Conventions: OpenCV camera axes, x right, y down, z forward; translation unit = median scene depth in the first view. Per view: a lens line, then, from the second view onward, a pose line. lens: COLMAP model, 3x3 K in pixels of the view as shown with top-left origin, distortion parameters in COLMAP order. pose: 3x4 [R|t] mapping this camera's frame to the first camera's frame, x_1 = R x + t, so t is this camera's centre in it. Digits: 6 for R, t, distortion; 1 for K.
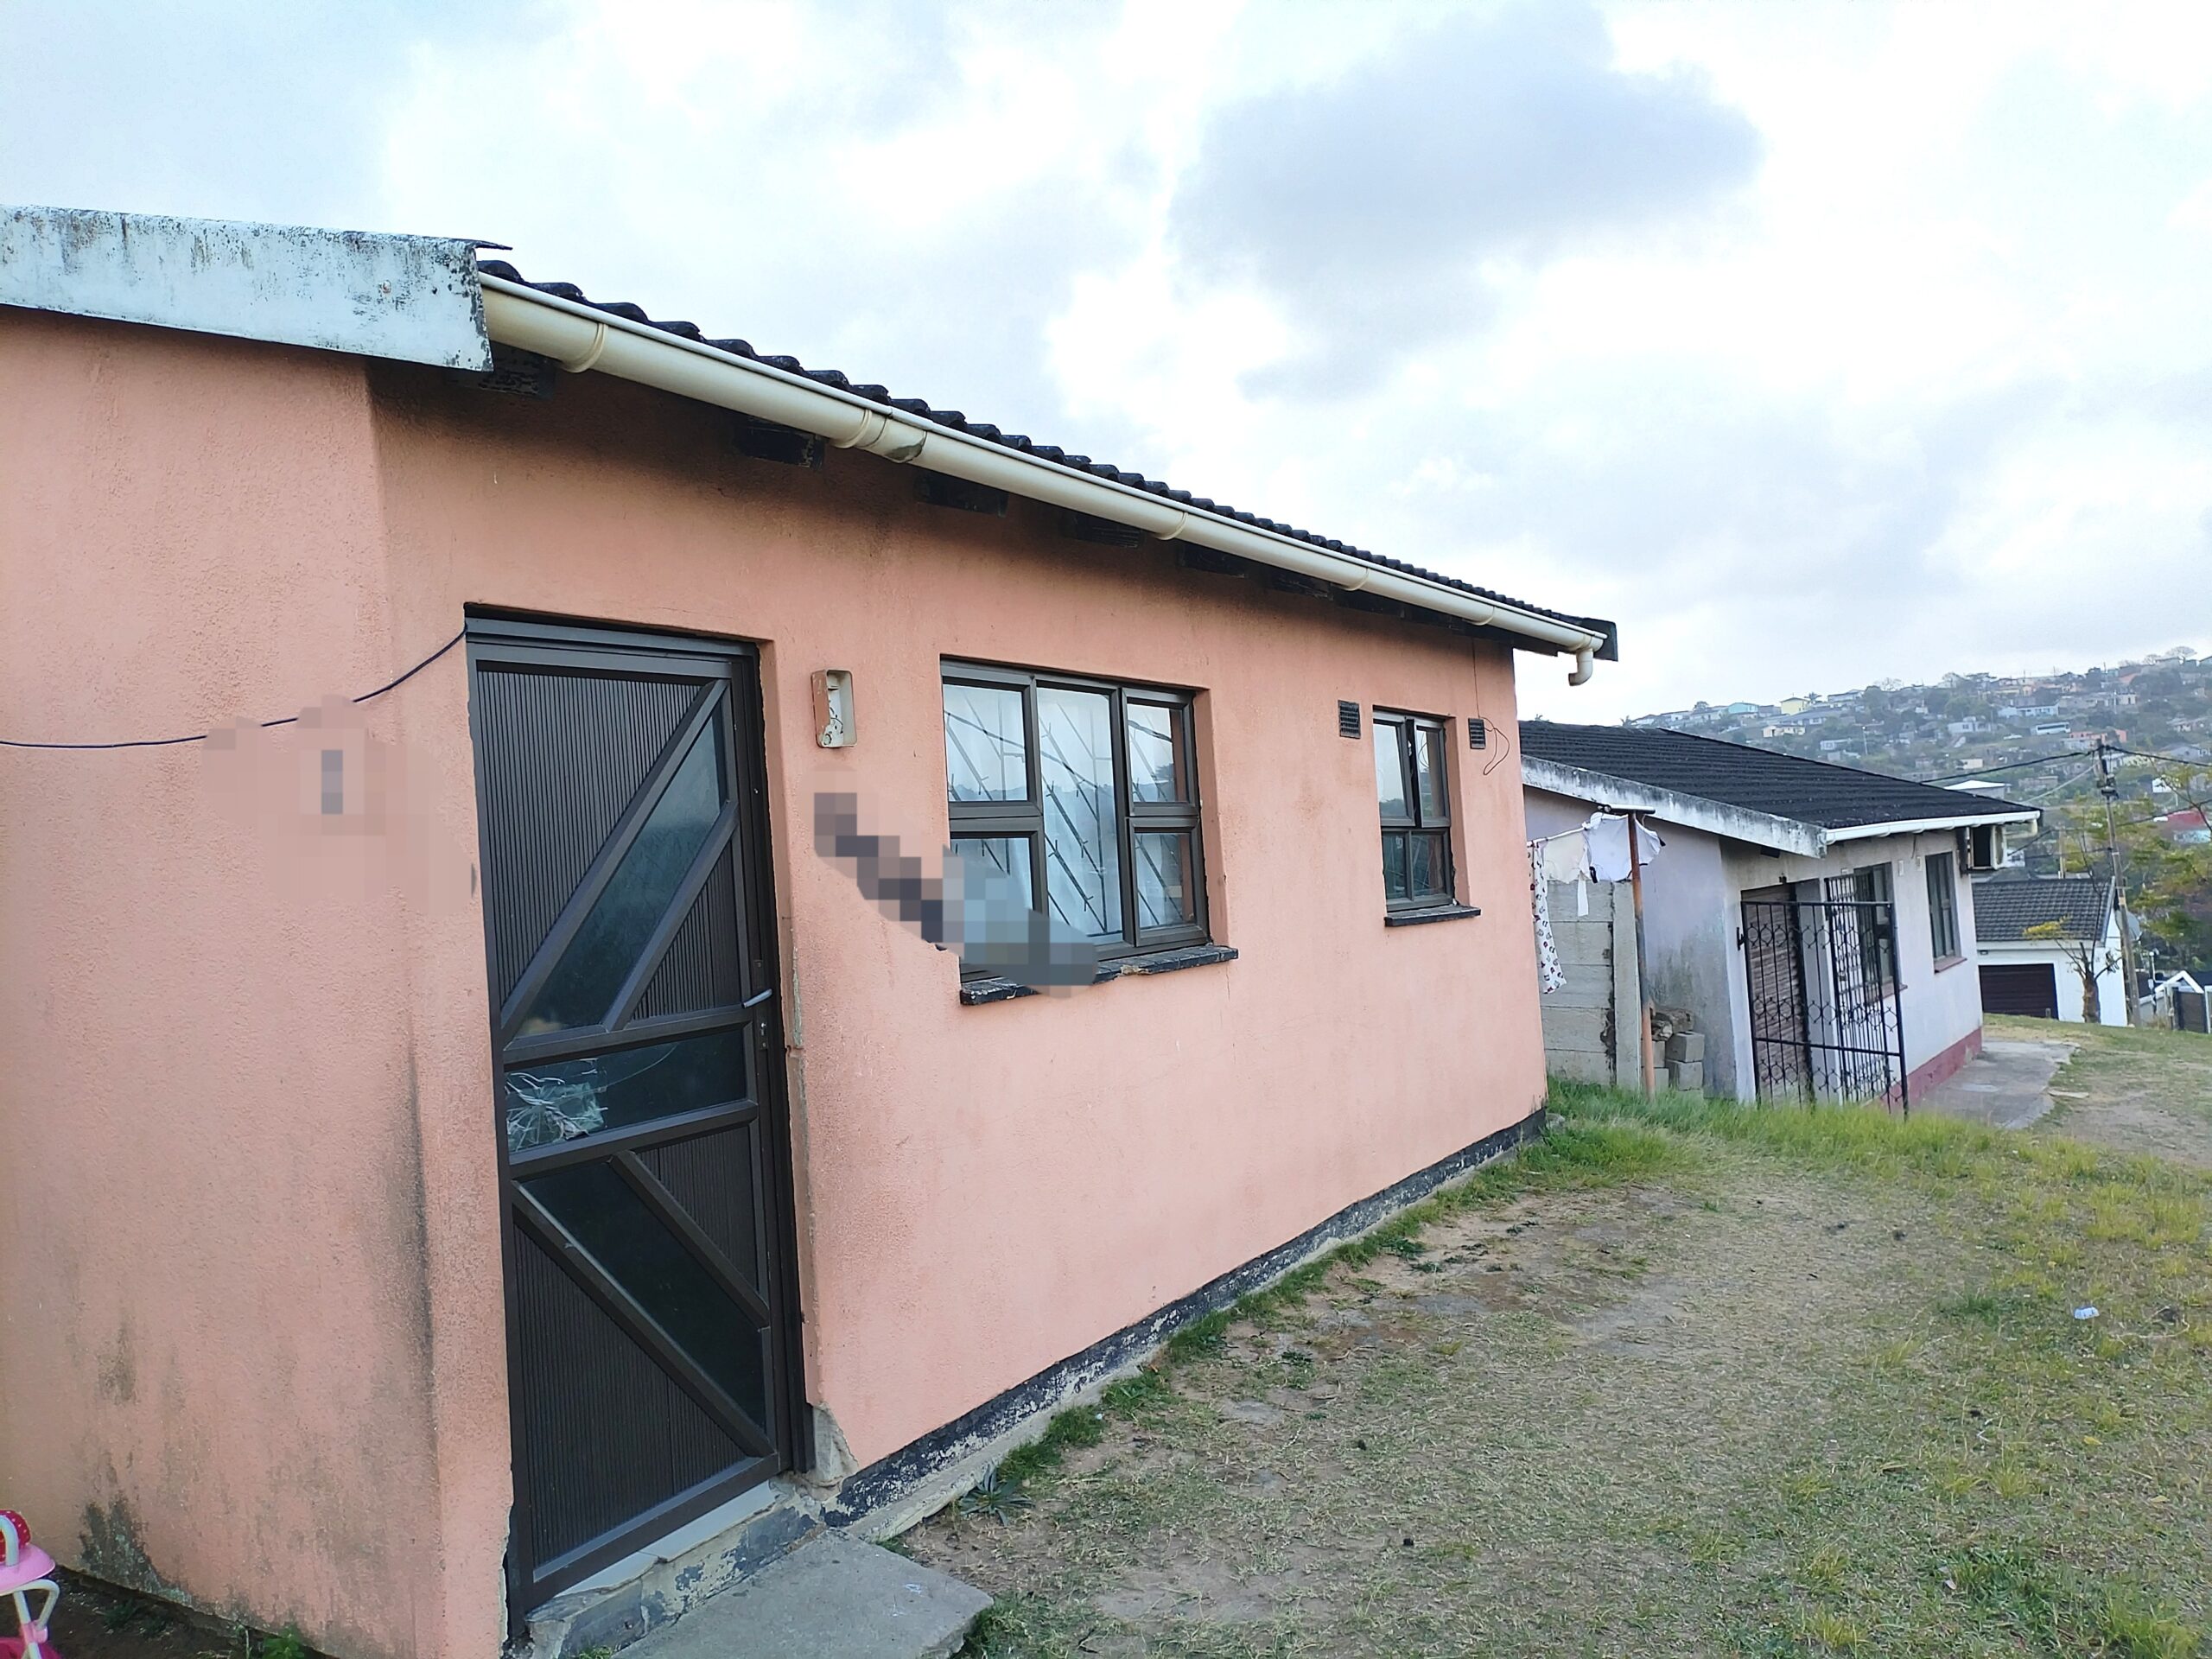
lens RADIAL K [[1642.0, 0, 1106.0], [0, 1642.0, 829.5], [0, 0, 1]] dist [0.112573, -0.113199]
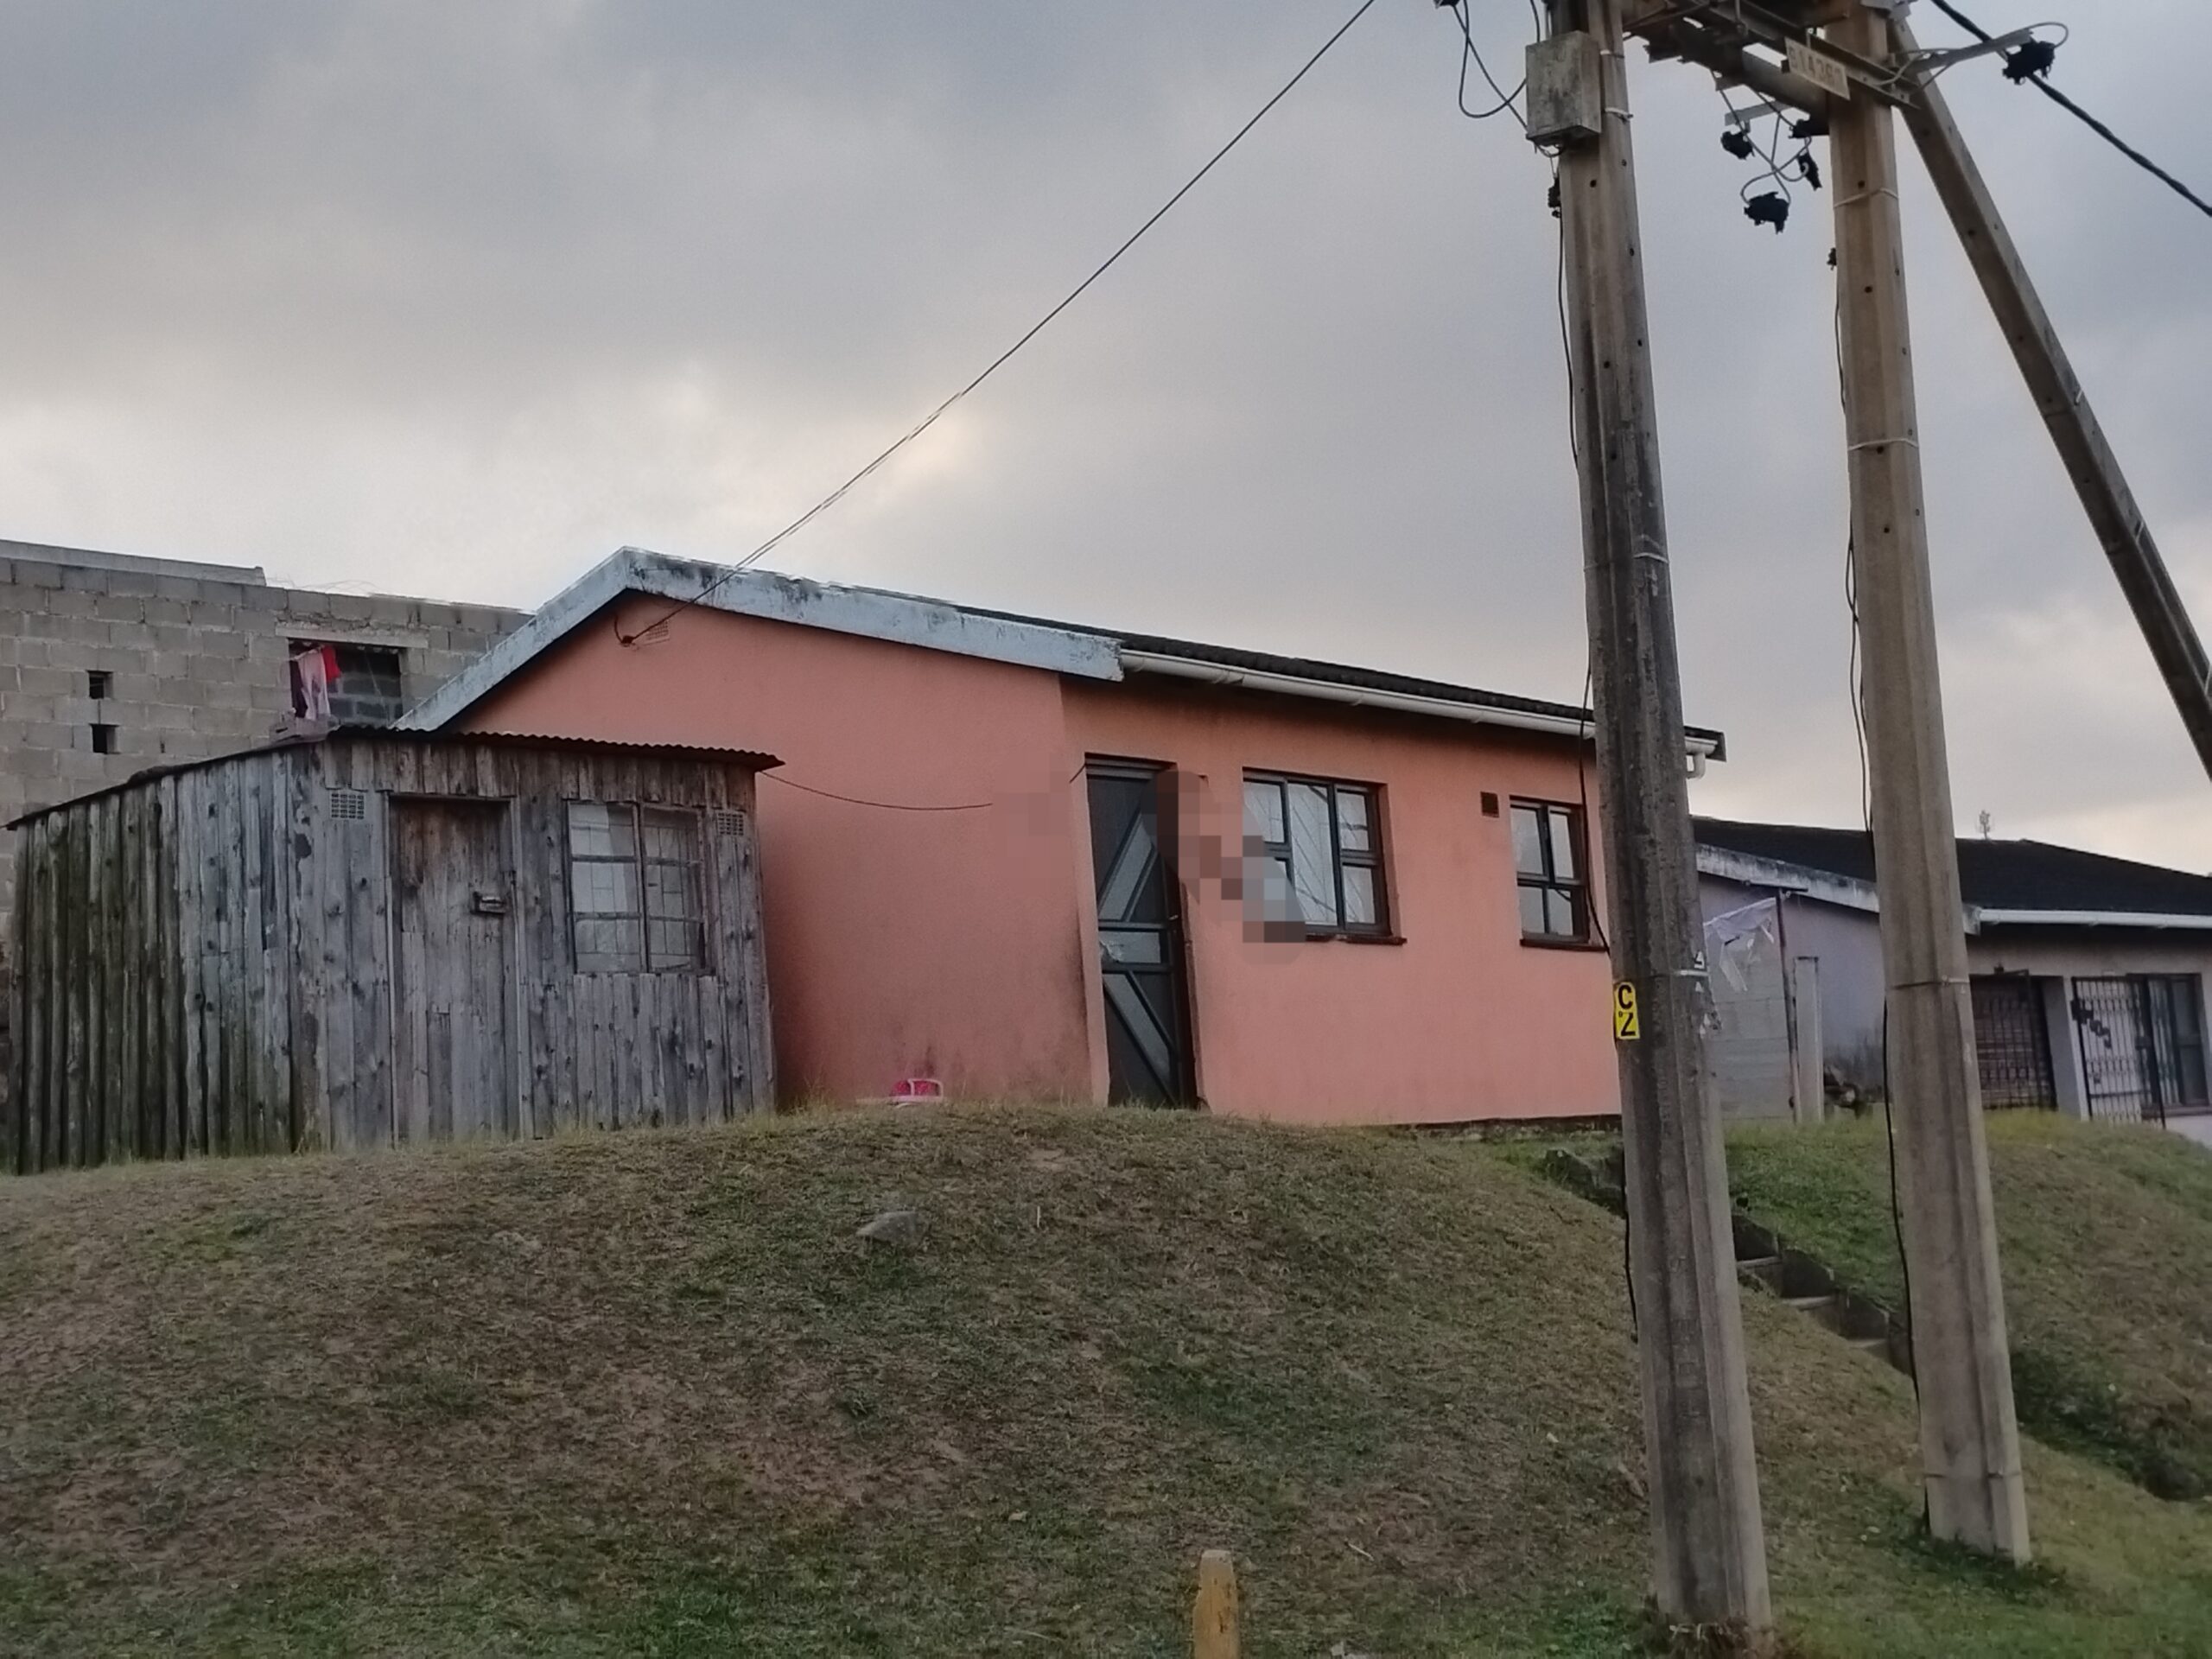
lens RADIAL K [[3310.8, 0, 1106.0], [0, 3310.8, 829.5], [0, 0, 1]] dist [0.101726, -0.193151]
pose [[0.997225, -0.017478, -0.072359, 0.023756], [0.011365, 0.996397, -0.084049, 0.284877], [0.073567, 0.082993, 0.993831, -2.803170]]
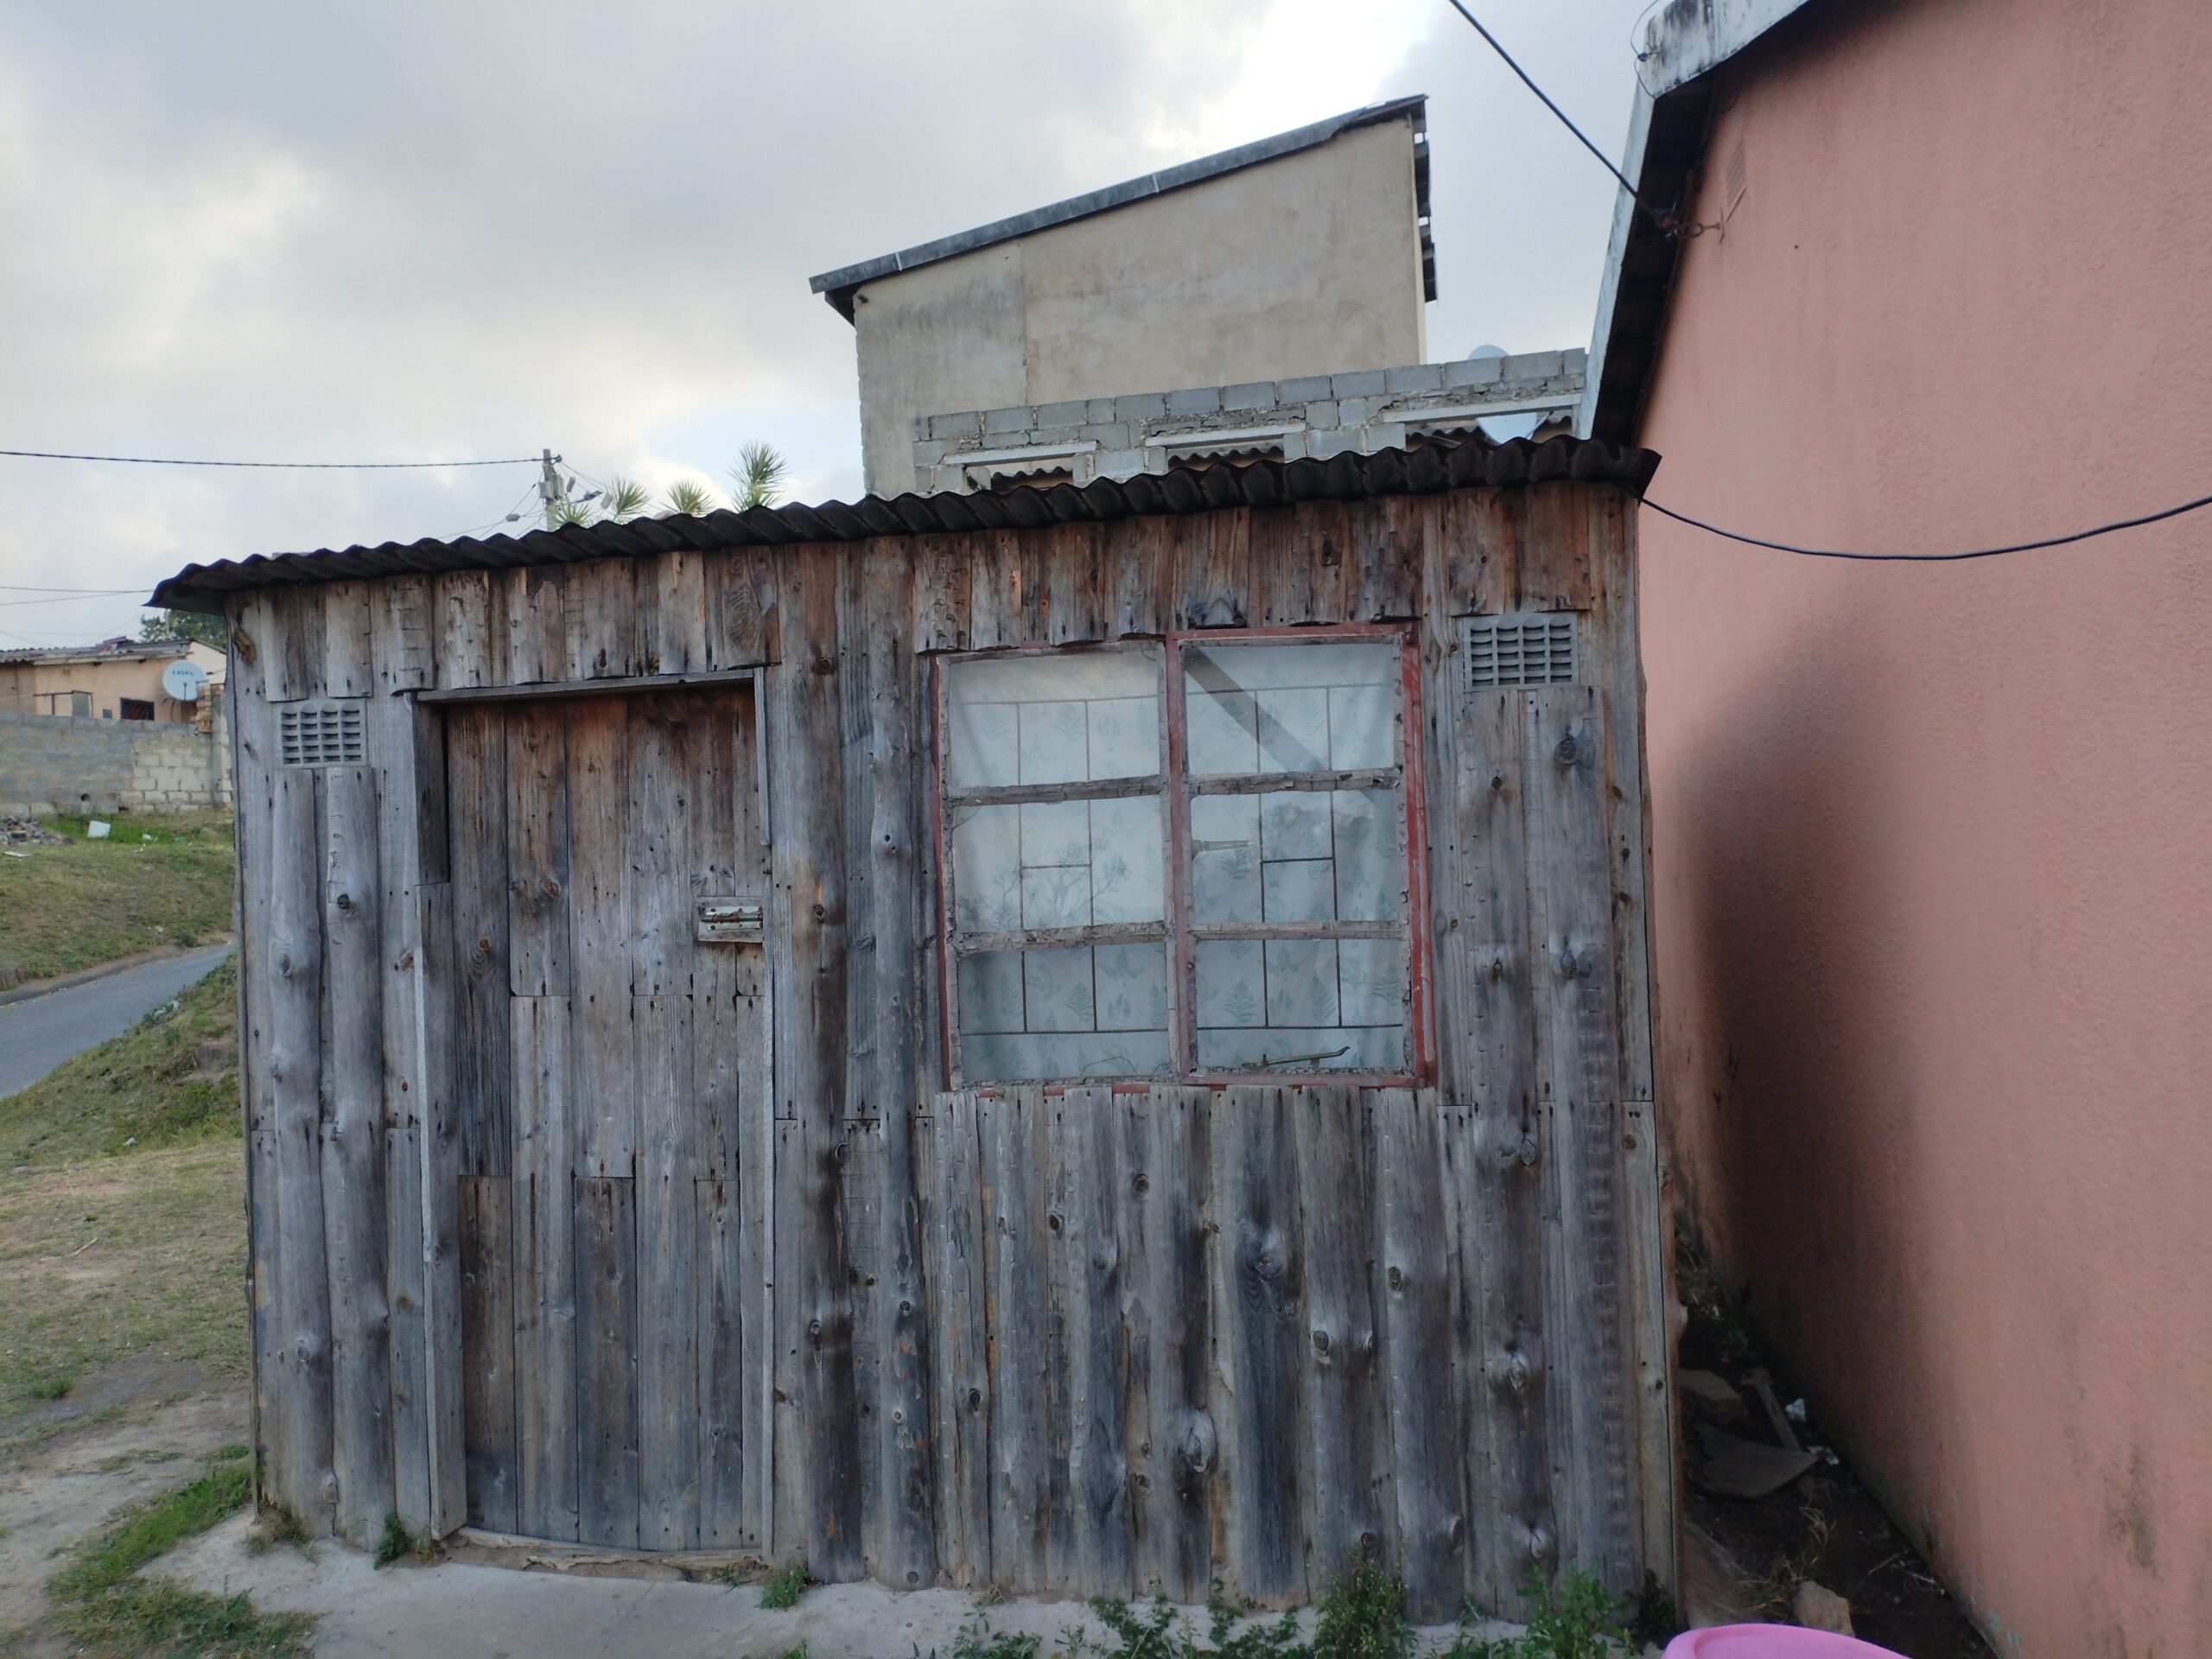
lens RADIAL K [[1642.0, 0, 1106.0], [0, 1642.0, 829.5], [0, 0, 1]] dist [0.112573, -0.113199]
pose [[0.426214, 0.025335, -0.904267, -0.125945], [0.034796, 0.998409, 0.044373, 0.009711], [0.903953, -0.050378, 0.424654, 0.278081]]
